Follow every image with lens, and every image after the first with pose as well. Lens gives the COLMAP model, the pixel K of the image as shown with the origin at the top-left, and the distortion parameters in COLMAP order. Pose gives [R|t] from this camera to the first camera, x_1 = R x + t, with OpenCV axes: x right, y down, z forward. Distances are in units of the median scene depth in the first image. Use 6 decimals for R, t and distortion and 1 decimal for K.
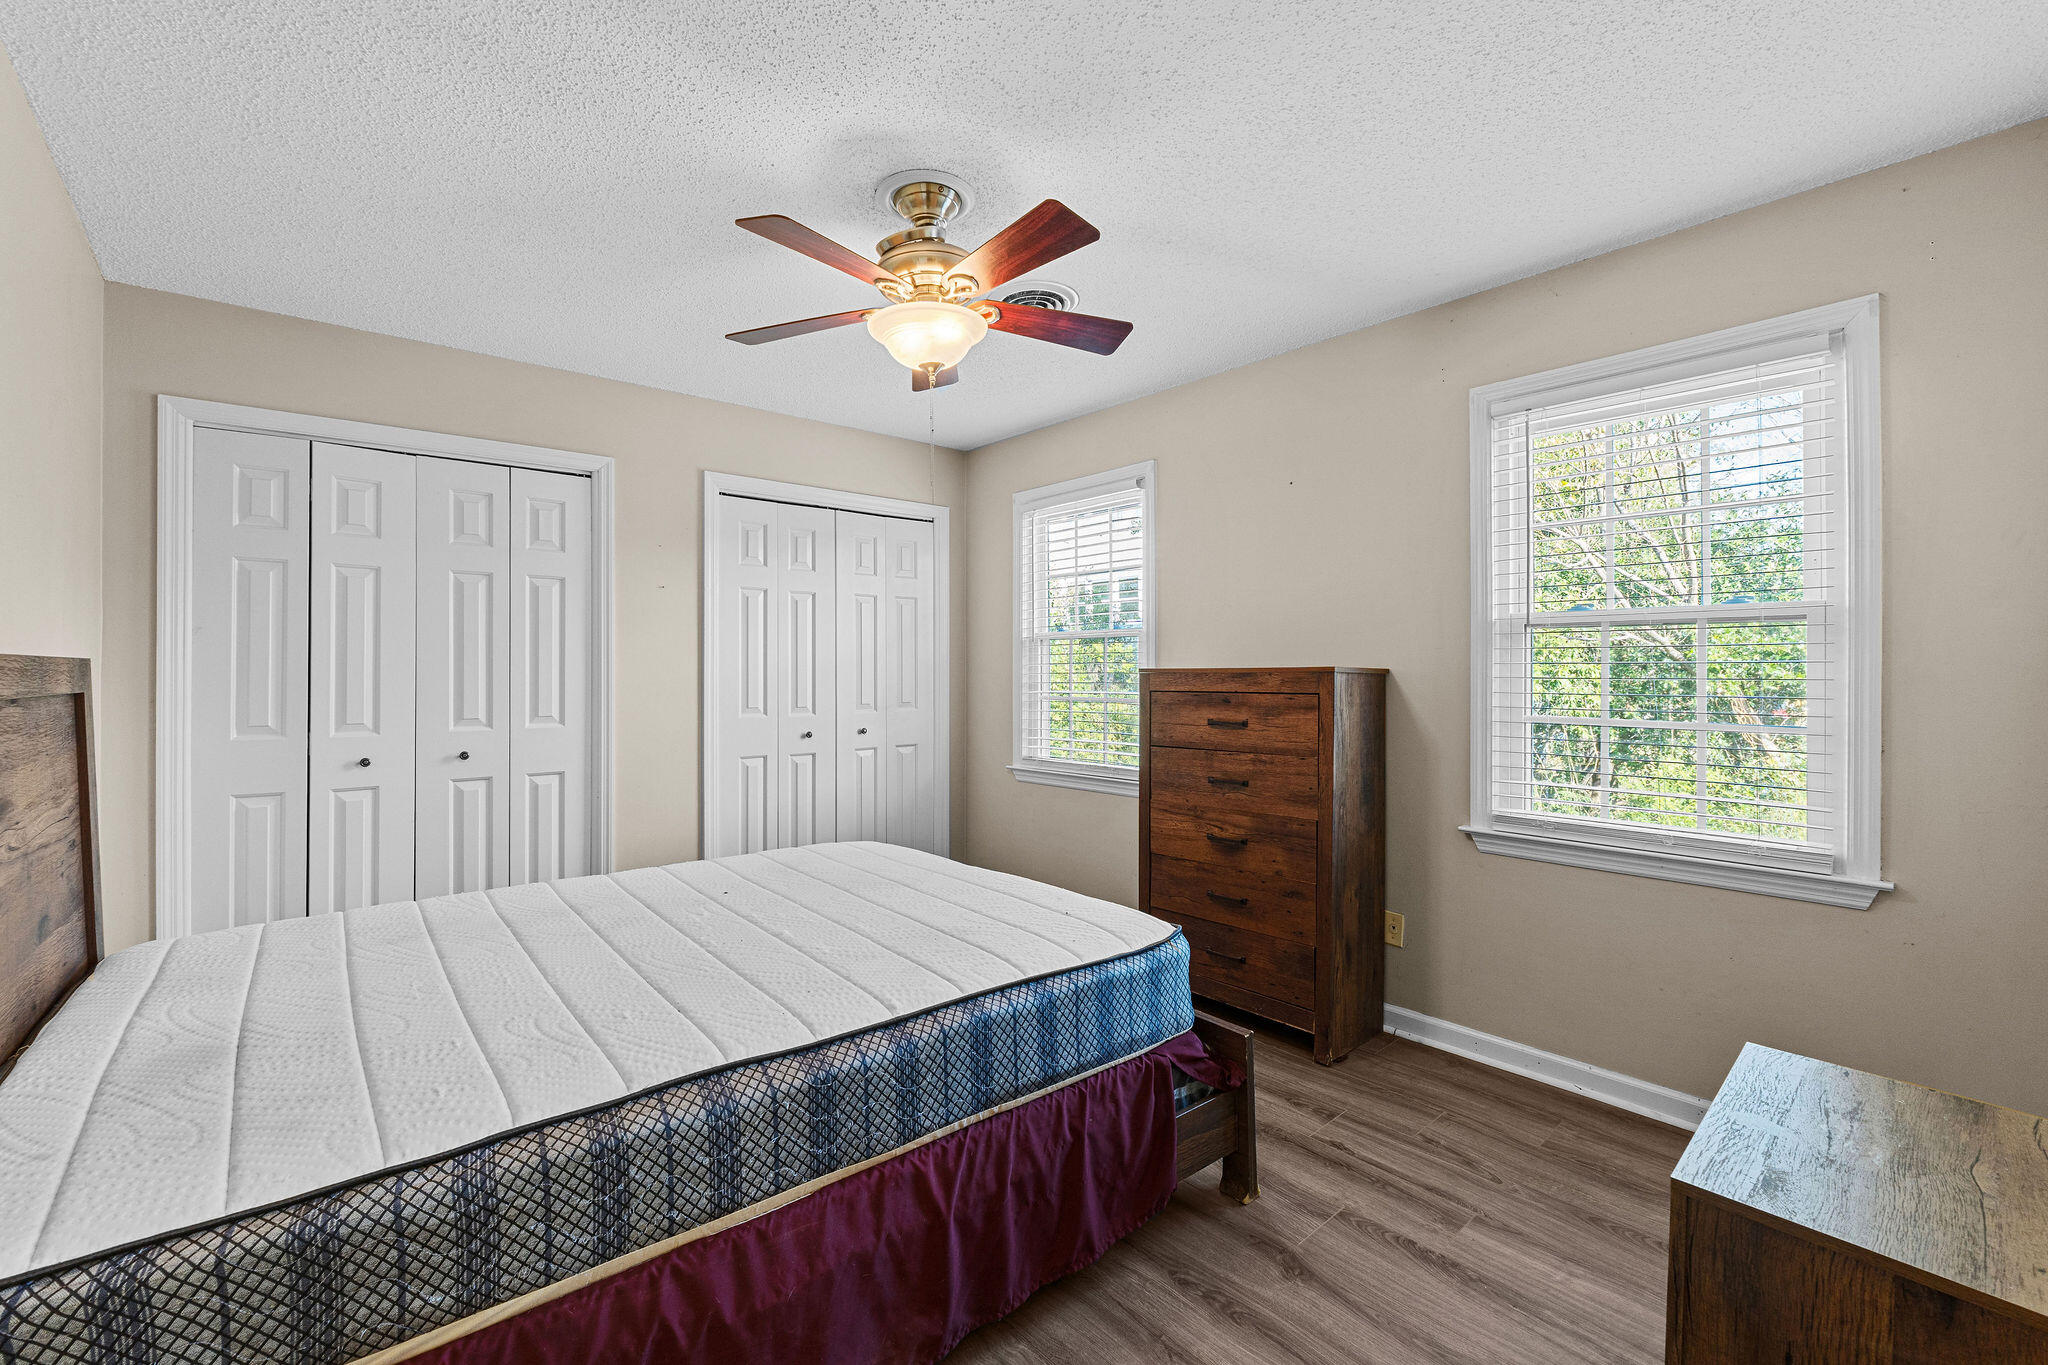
lens RADIAL K [[863.7, 0, 1018.0], [0, 863.7, 666.8], [0, 0, 1]] dist [-0.009862, -0.000125]
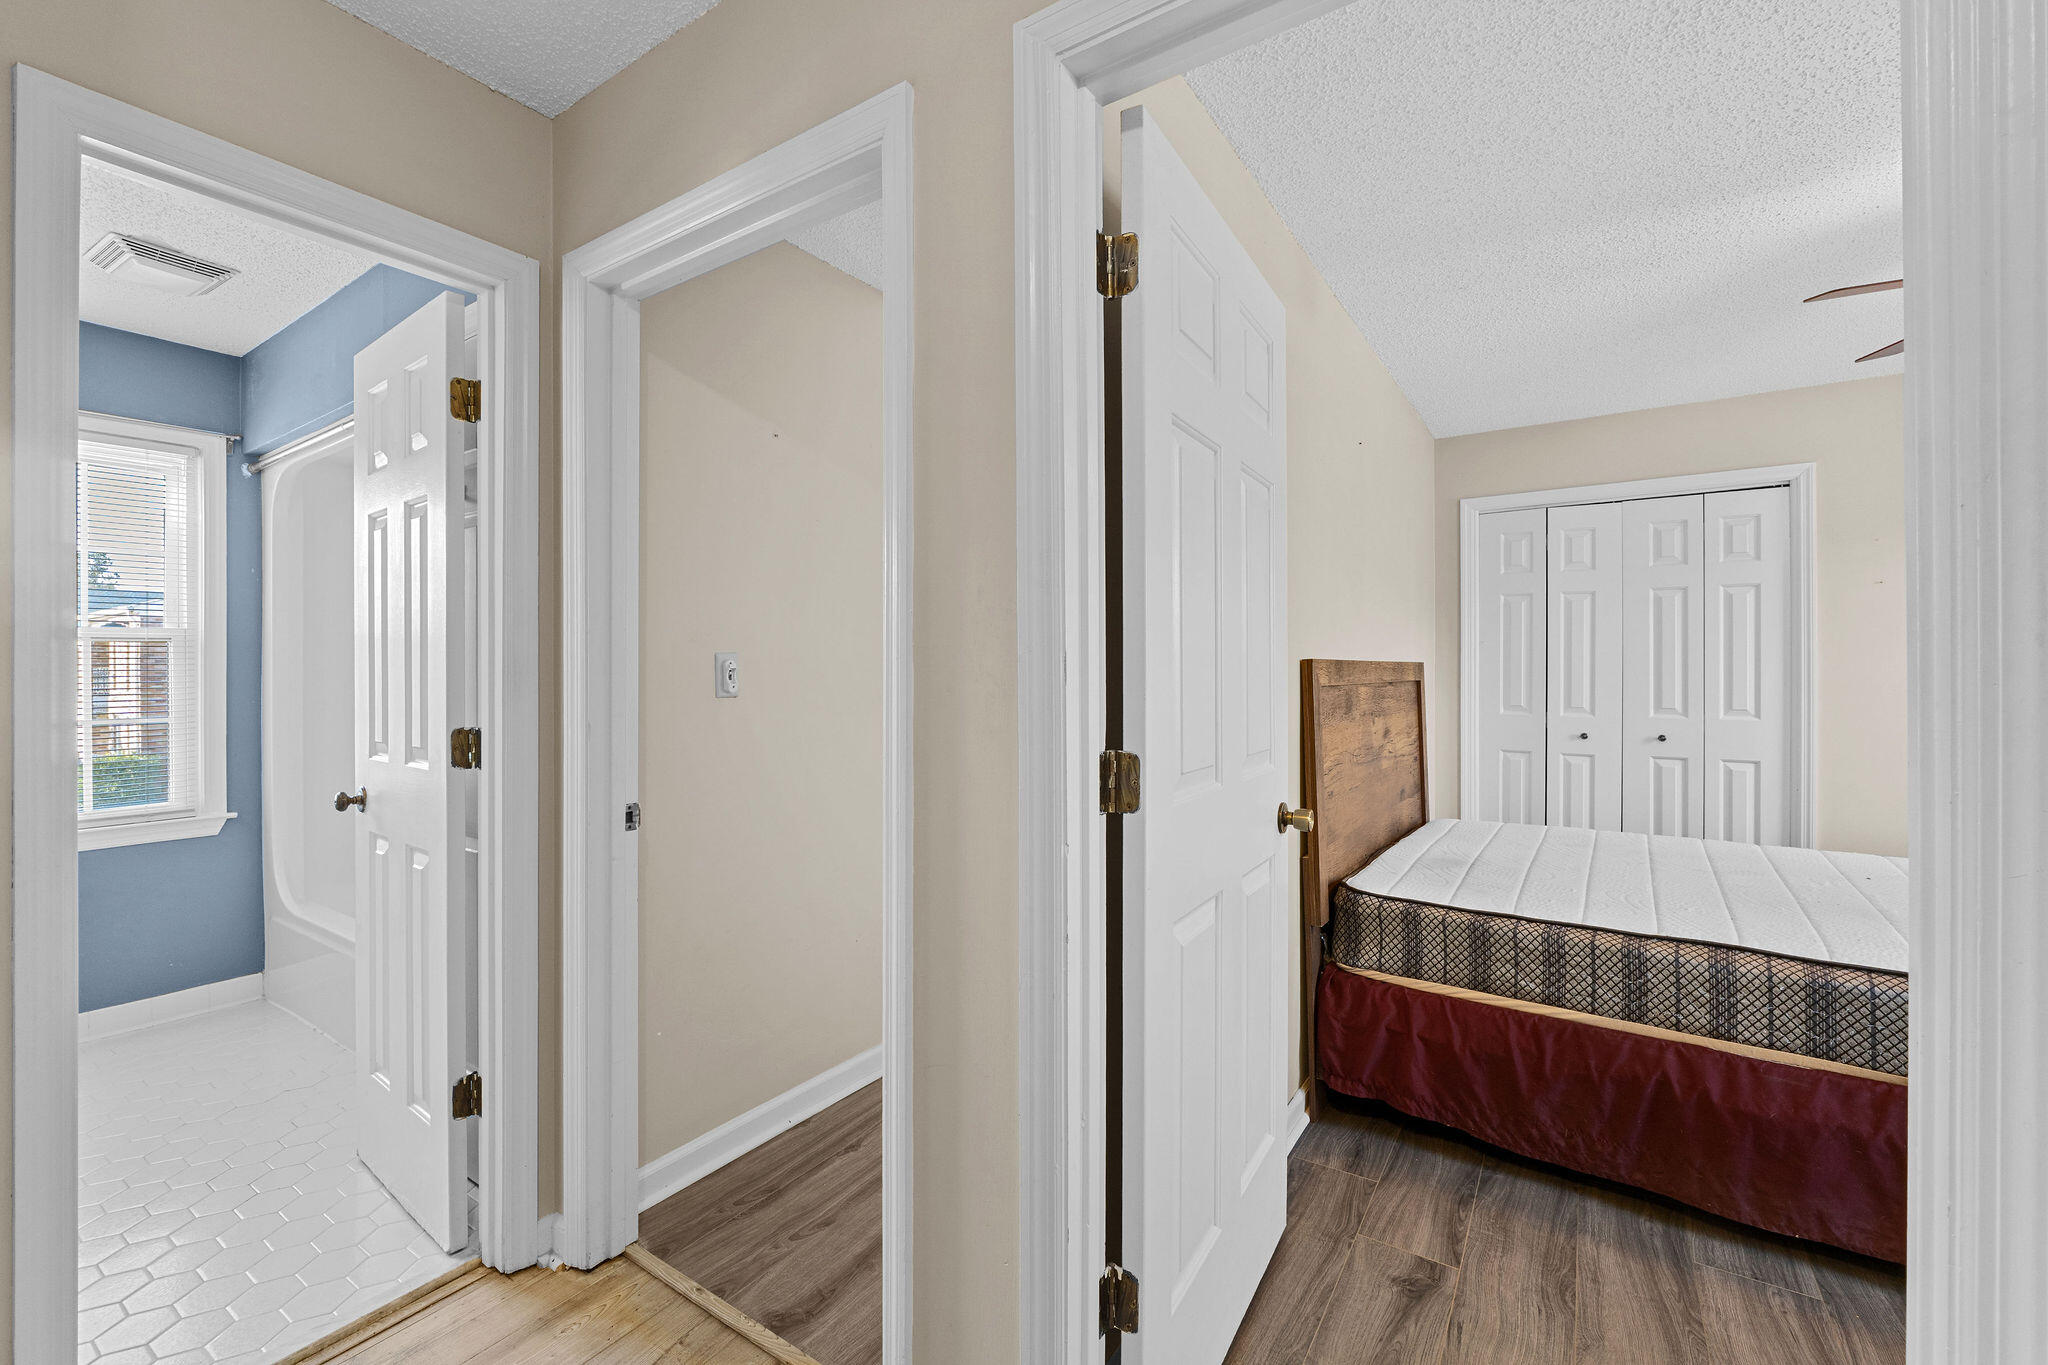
lens RADIAL K [[863.7, 0, 1006.8], [0, 863.7, 668.0], [0, 0, 1]] dist [-0.009862, -0.000125]
pose [[0.261055, 0.003250, -0.965318, 0.525486], [0.002889, 0.999987, 0.004148, -0.007761], [0.965320, -0.003872, 0.261042, -0.396878]]
